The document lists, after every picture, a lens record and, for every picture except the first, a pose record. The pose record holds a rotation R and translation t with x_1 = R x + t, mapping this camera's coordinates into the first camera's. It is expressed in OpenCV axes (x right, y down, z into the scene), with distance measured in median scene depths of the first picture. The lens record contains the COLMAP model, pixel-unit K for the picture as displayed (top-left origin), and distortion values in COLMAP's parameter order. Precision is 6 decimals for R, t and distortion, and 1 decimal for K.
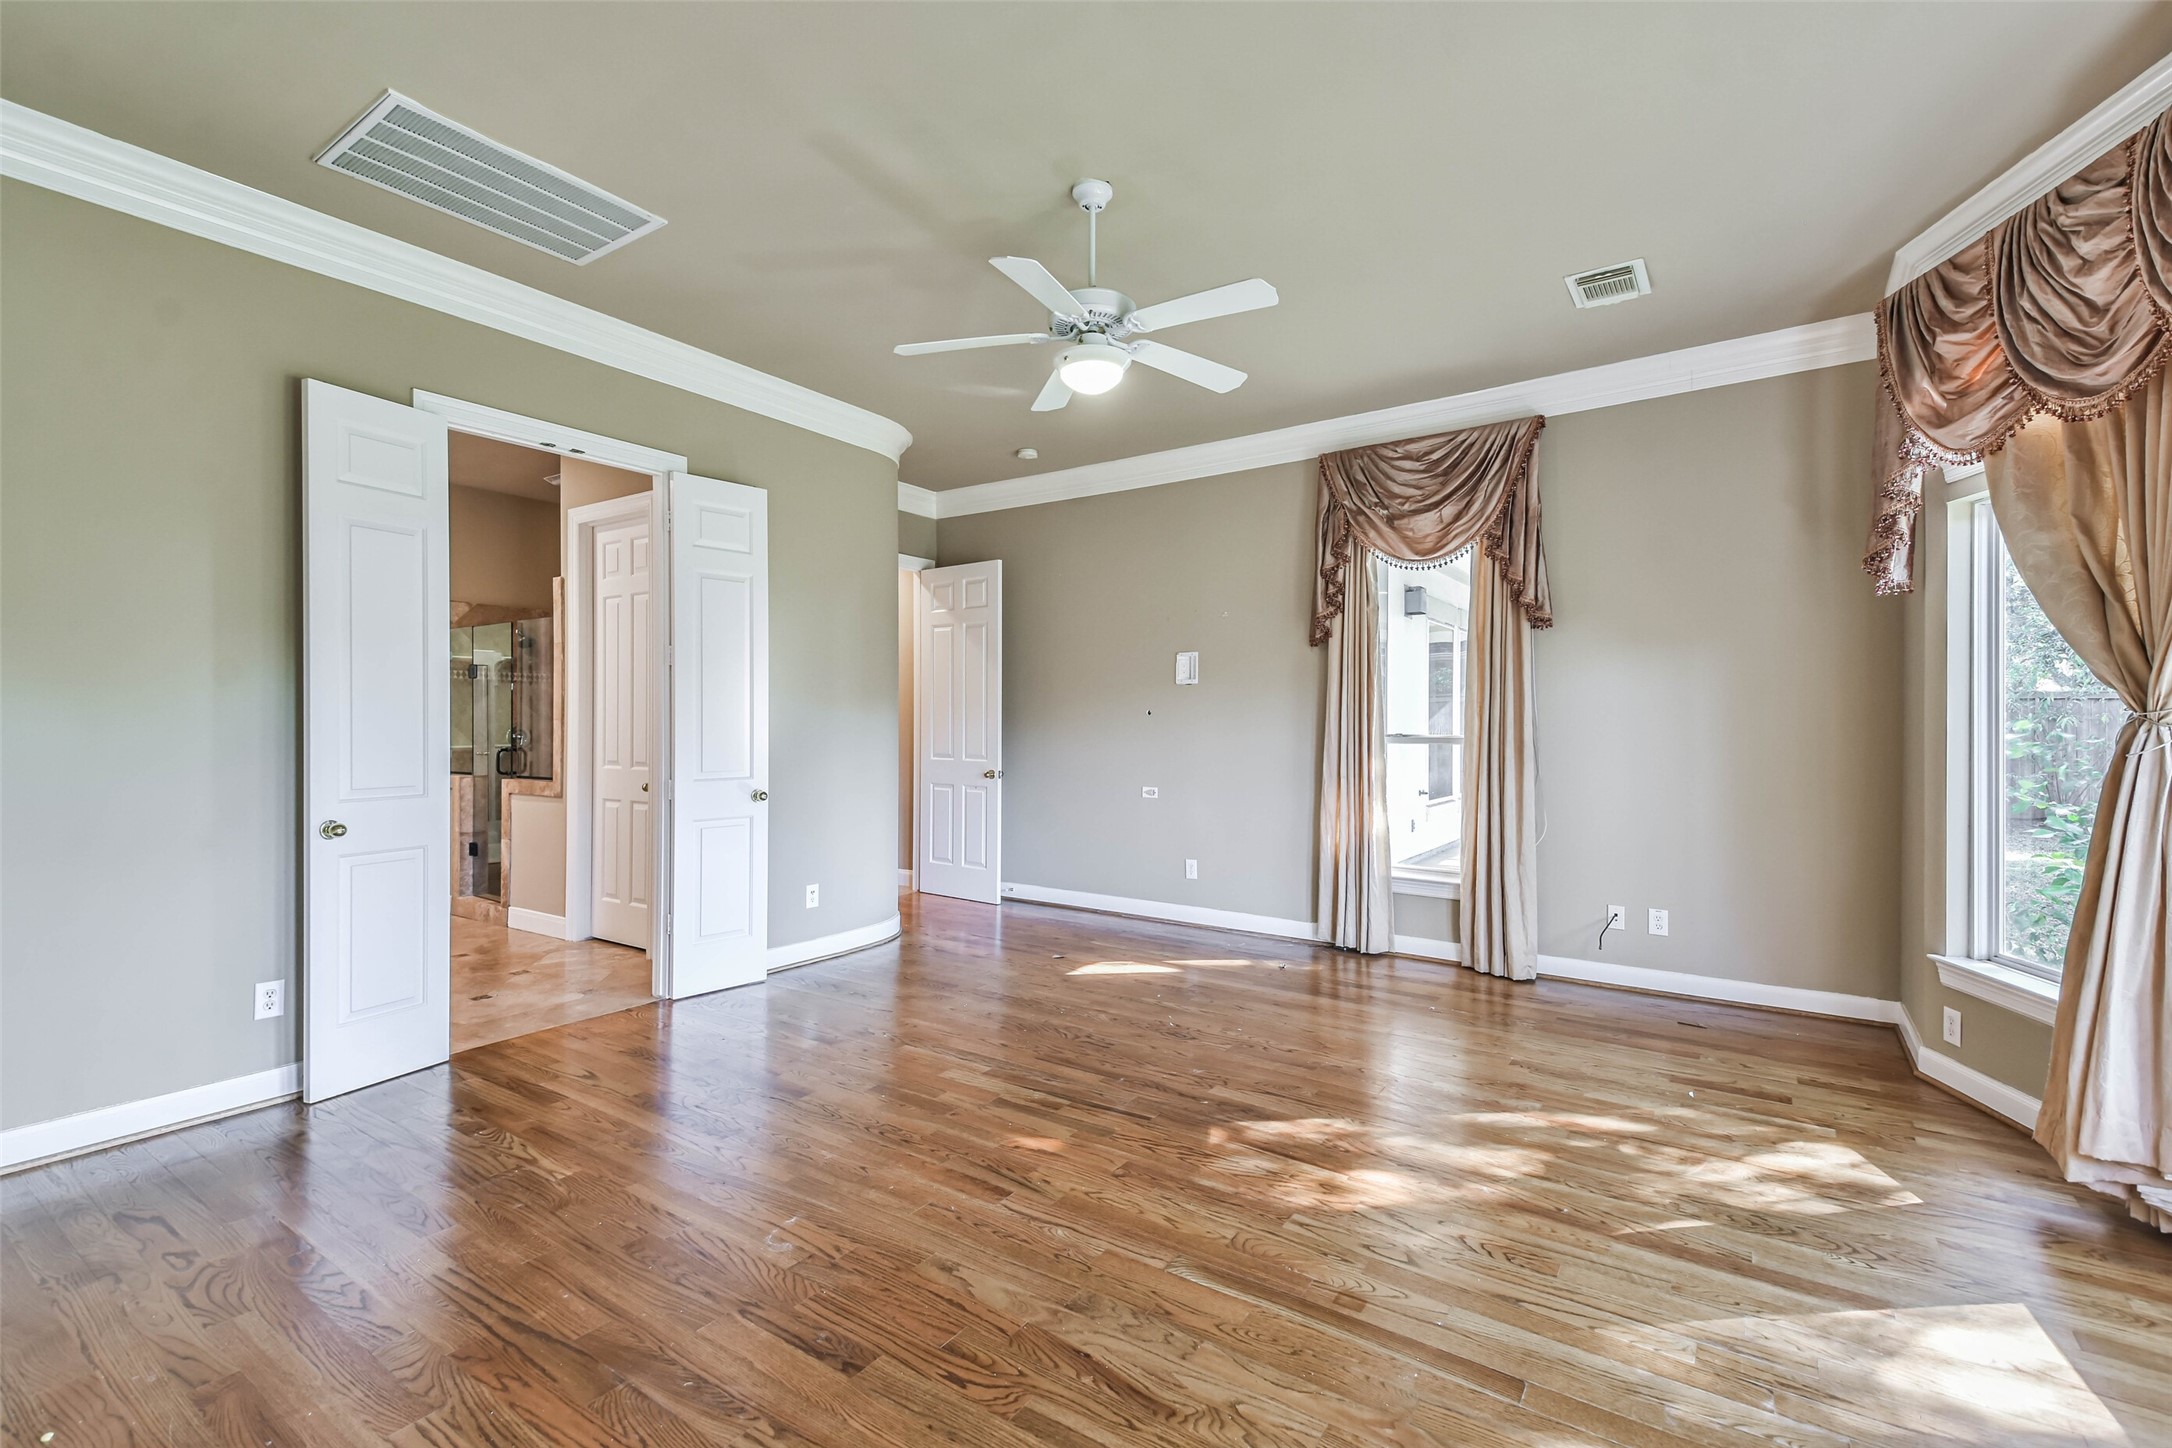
lens RADIAL K [[933.4, 0, 1103.5], [0, 933.4, 731.7], [0, 0, 1]] dist [0.082473, -0.044615]
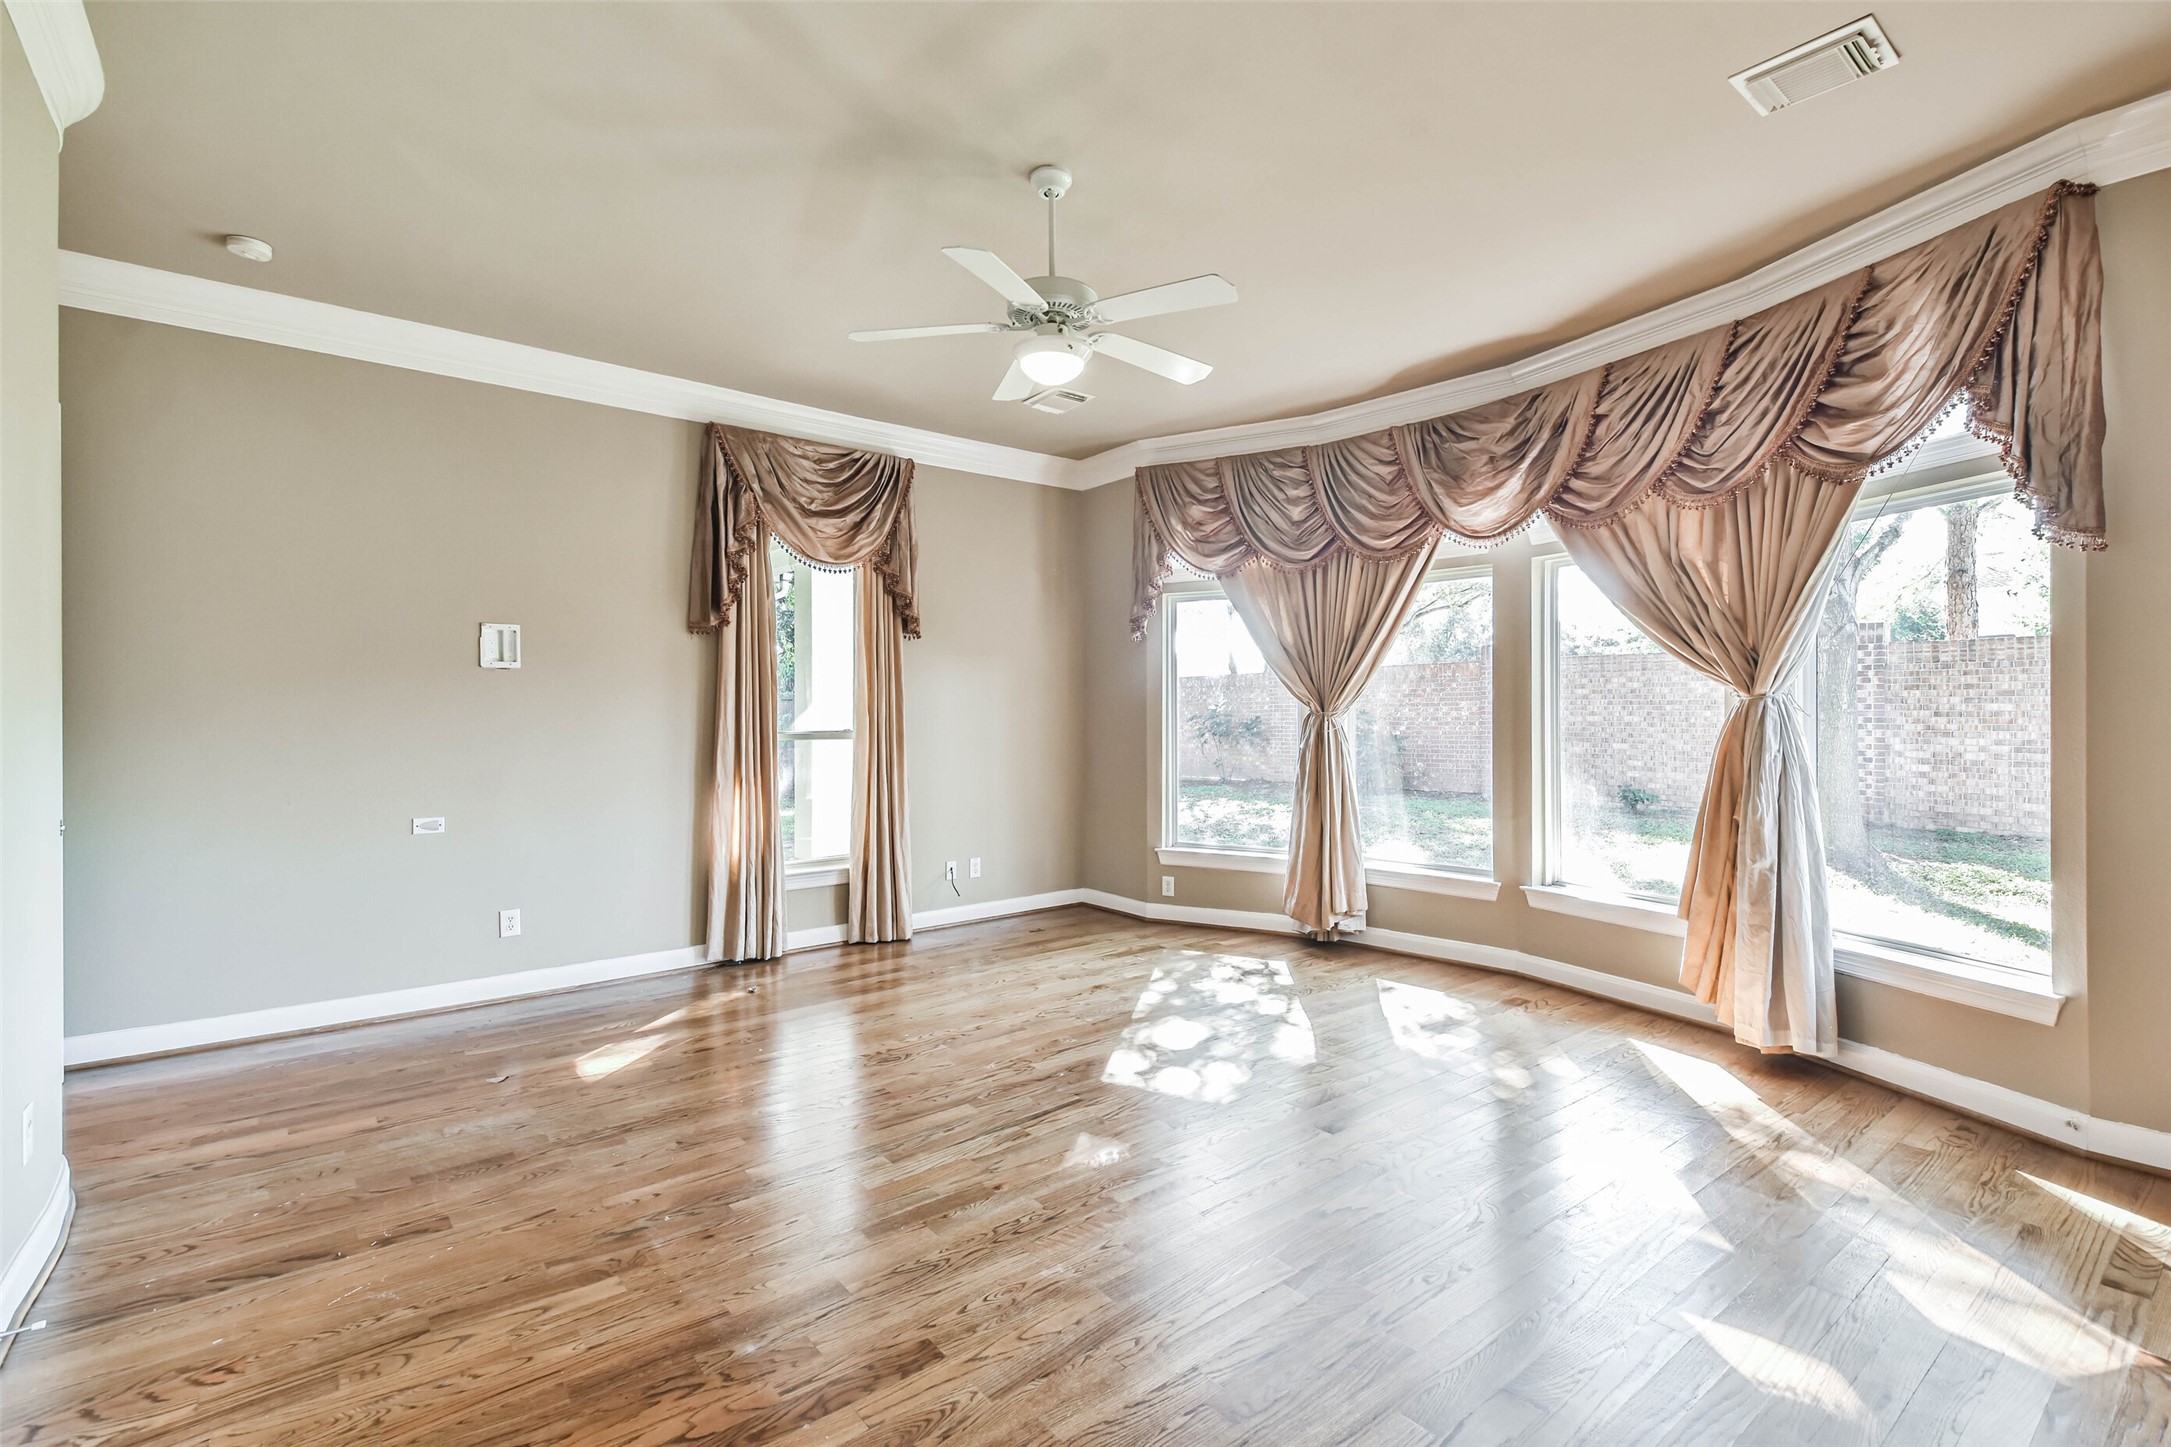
lens RADIAL K [[966.2, 0, 1089.4], [0, 966.2, 720.2], [0, 0, 1]] dist [0.045754, -0.021148]
pose [[0.301733, -0.009980, 0.953340, -0.592725], [0.014571, 0.999877, 0.005855, -0.010123], [-0.953281, 0.012124, 0.301841, 0.403748]]
